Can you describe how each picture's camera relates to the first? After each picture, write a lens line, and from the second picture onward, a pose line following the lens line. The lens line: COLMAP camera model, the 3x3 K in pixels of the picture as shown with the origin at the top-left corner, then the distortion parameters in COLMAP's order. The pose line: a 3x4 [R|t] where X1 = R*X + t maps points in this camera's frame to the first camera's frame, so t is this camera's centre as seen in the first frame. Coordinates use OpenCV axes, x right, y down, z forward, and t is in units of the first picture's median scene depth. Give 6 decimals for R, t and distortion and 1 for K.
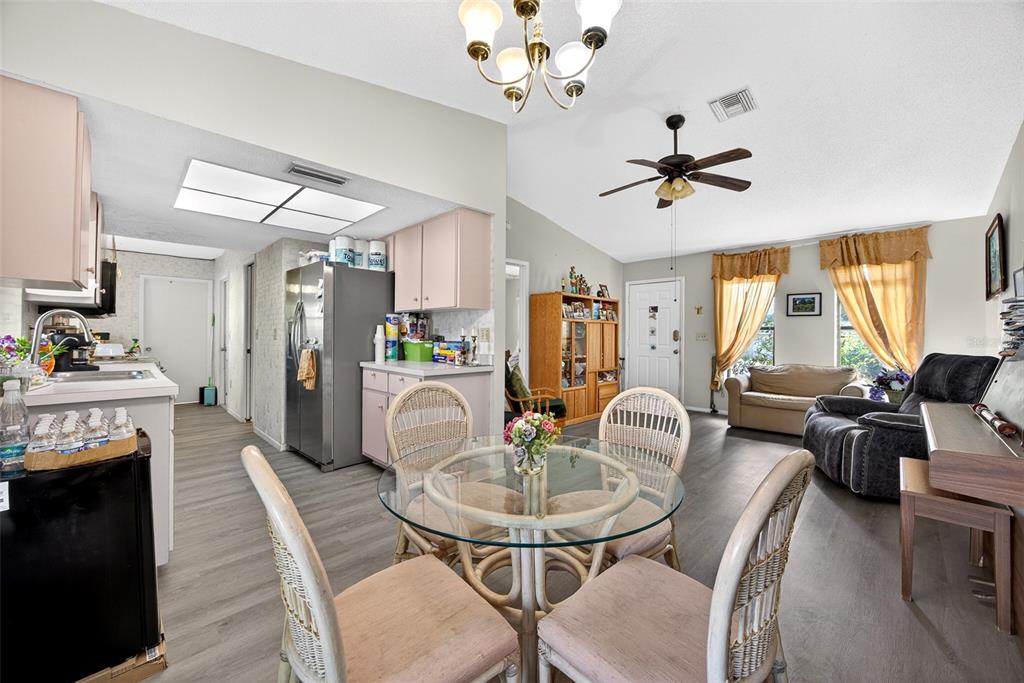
lens RADIAL K [[396.6, 0, 517.7], [0, 396.6, 334.2], [0, 0, 1]] dist [0.003949, 0.000268]
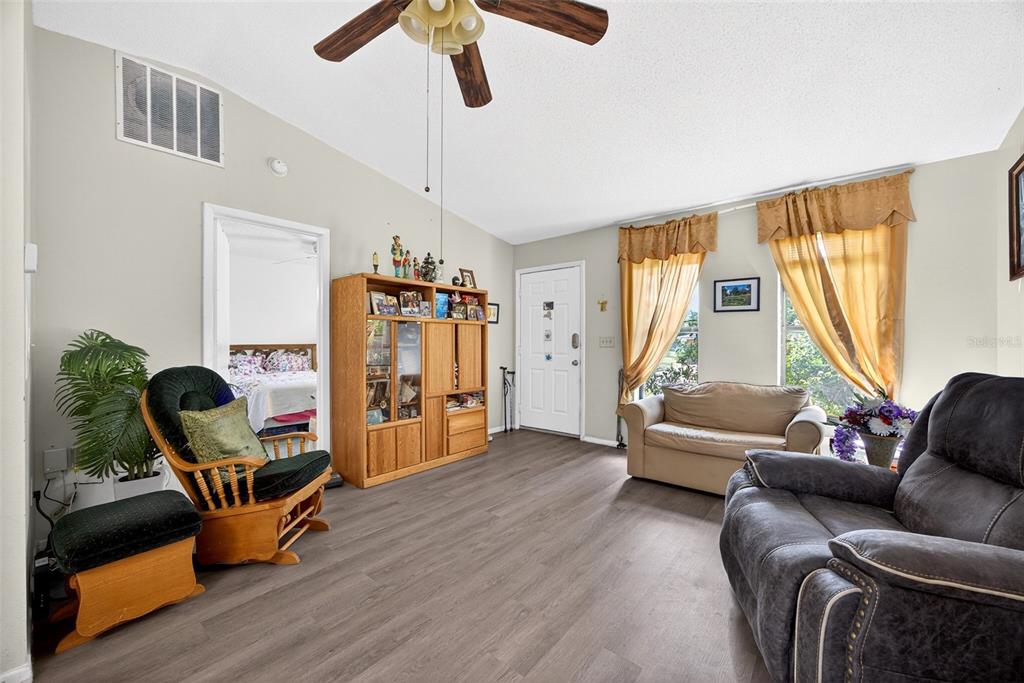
lens RADIAL K [[395.4, 0, 507.9], [0, 395.4, 344.4], [0, 0, 1]] dist [-0.003617, 0.000509]
pose [[0.997345, -0.008431, 0.072326, 0.272441], [0.007752, 0.999923, 0.009668, 0.002233], [-0.072402, -0.009082, 0.997334, 0.341012]]
